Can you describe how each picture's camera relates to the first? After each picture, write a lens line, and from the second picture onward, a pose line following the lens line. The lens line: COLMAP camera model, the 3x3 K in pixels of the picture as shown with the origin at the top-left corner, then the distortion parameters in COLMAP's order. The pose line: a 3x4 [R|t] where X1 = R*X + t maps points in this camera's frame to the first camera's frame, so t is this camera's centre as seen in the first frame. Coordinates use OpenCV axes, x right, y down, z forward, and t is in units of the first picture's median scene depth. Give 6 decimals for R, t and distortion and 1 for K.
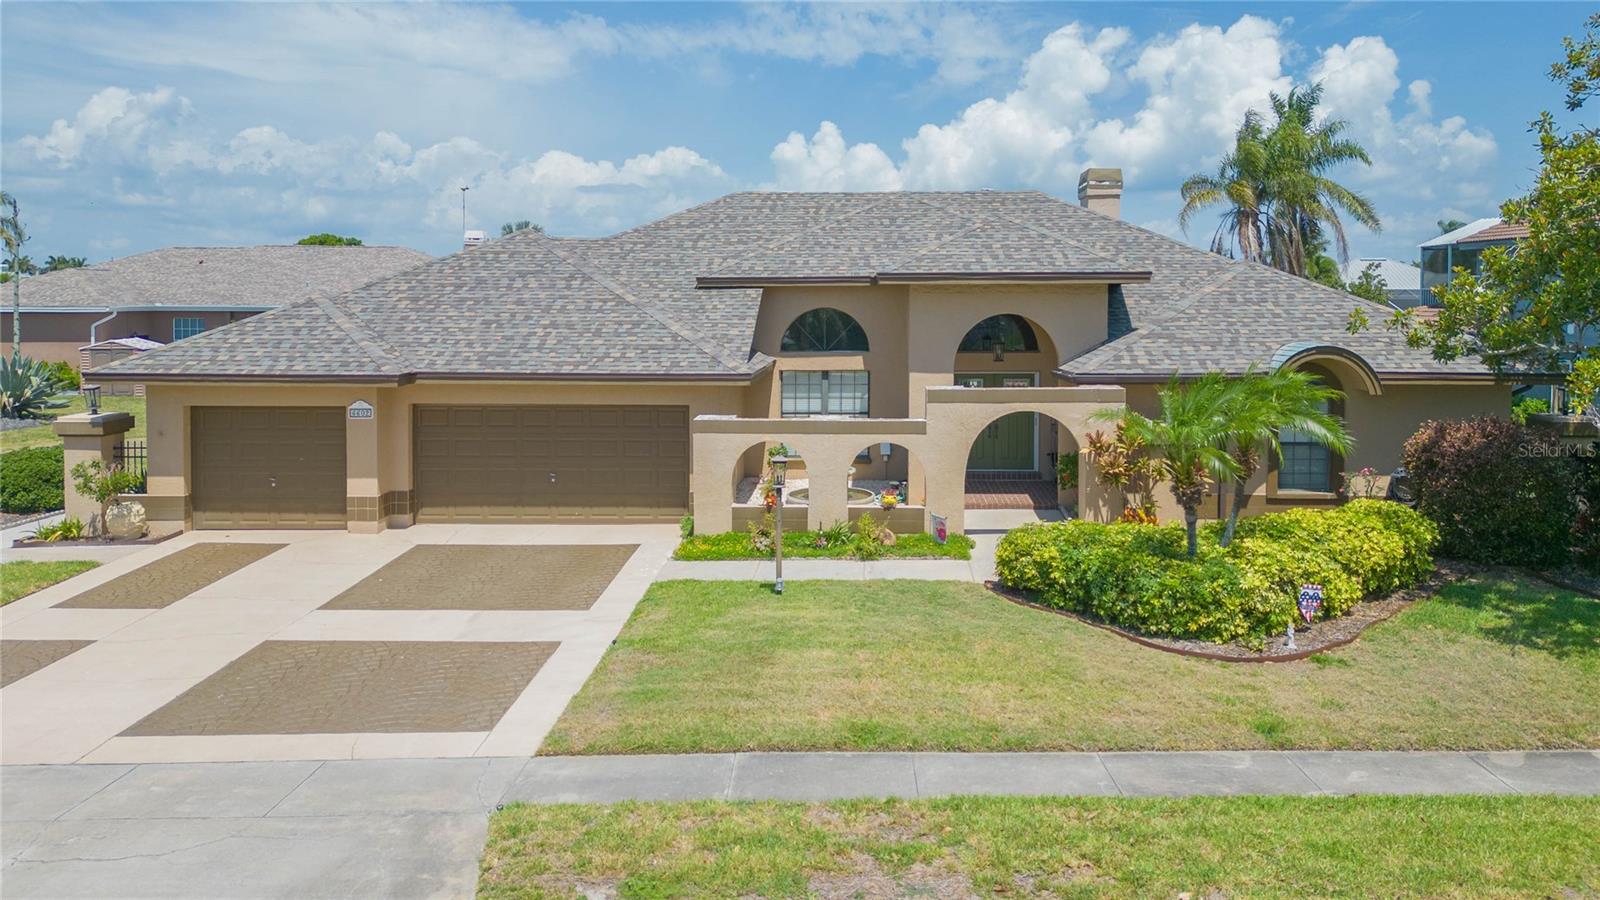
lens RADIAL K [[1099.3, 0, 799.9], [0, 1099.3, 261.8], [0, 0, 1]] dist [0.037037, -0.046170]
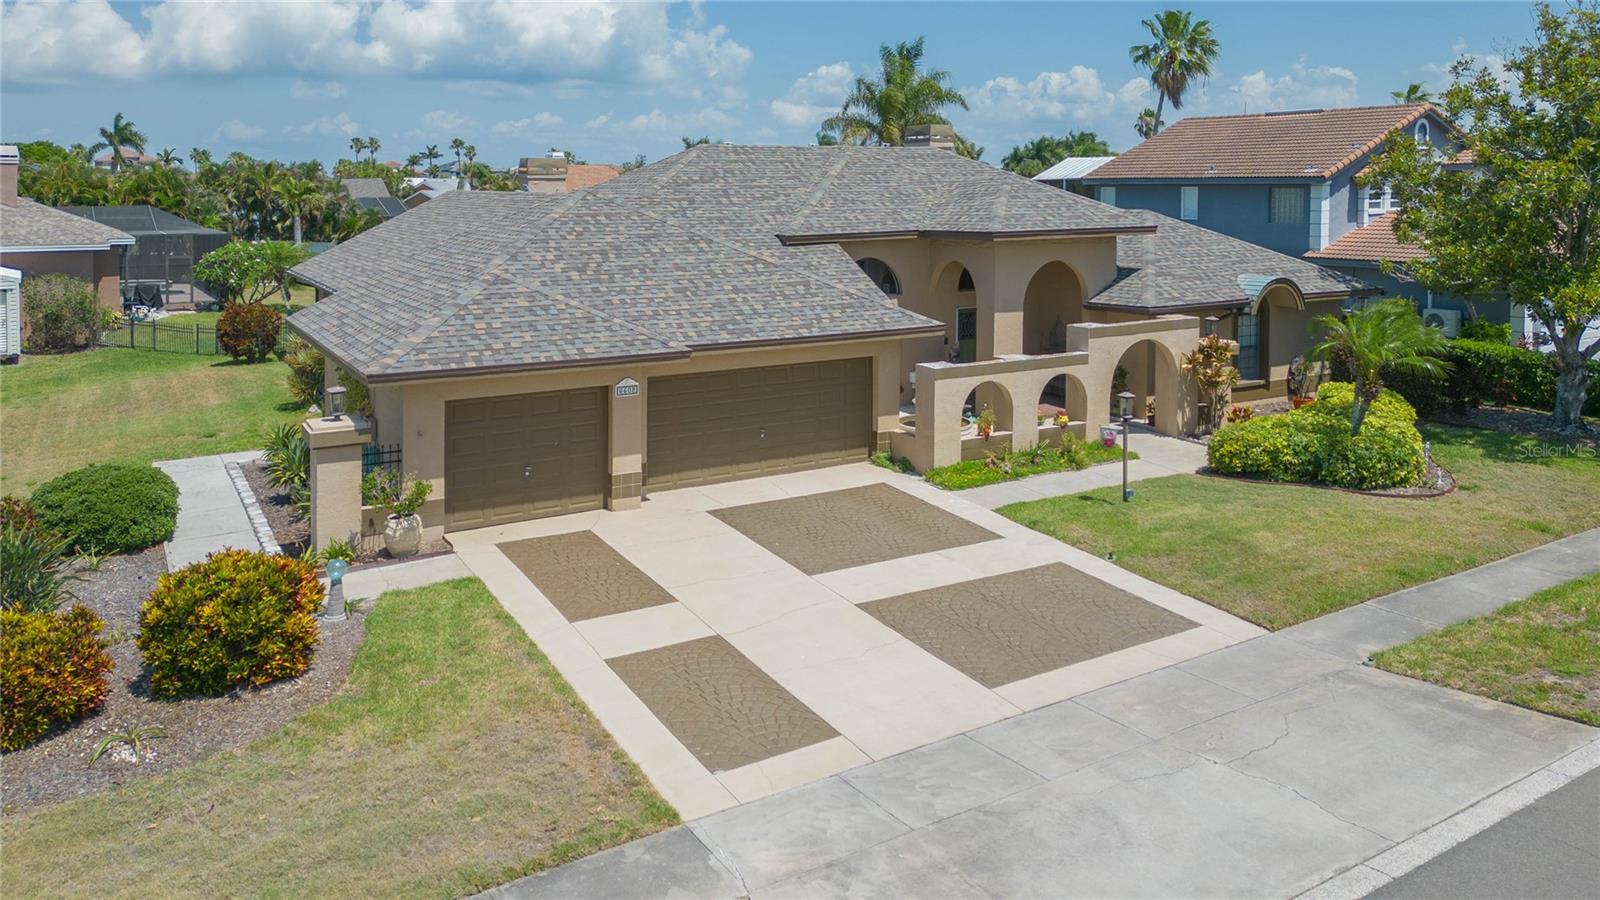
lens RADIAL K [[1099.3, 0, 799.9], [0, 1099.3, 261.8], [0, 0, 1]] dist [0.037037, -0.046170]
pose [[0.877859, -0.040502, 0.477204, -0.752507], [0.002829, 0.996839, 0.079401, -0.057155], [-0.478912, -0.068353, 0.875198, 0.076833]]
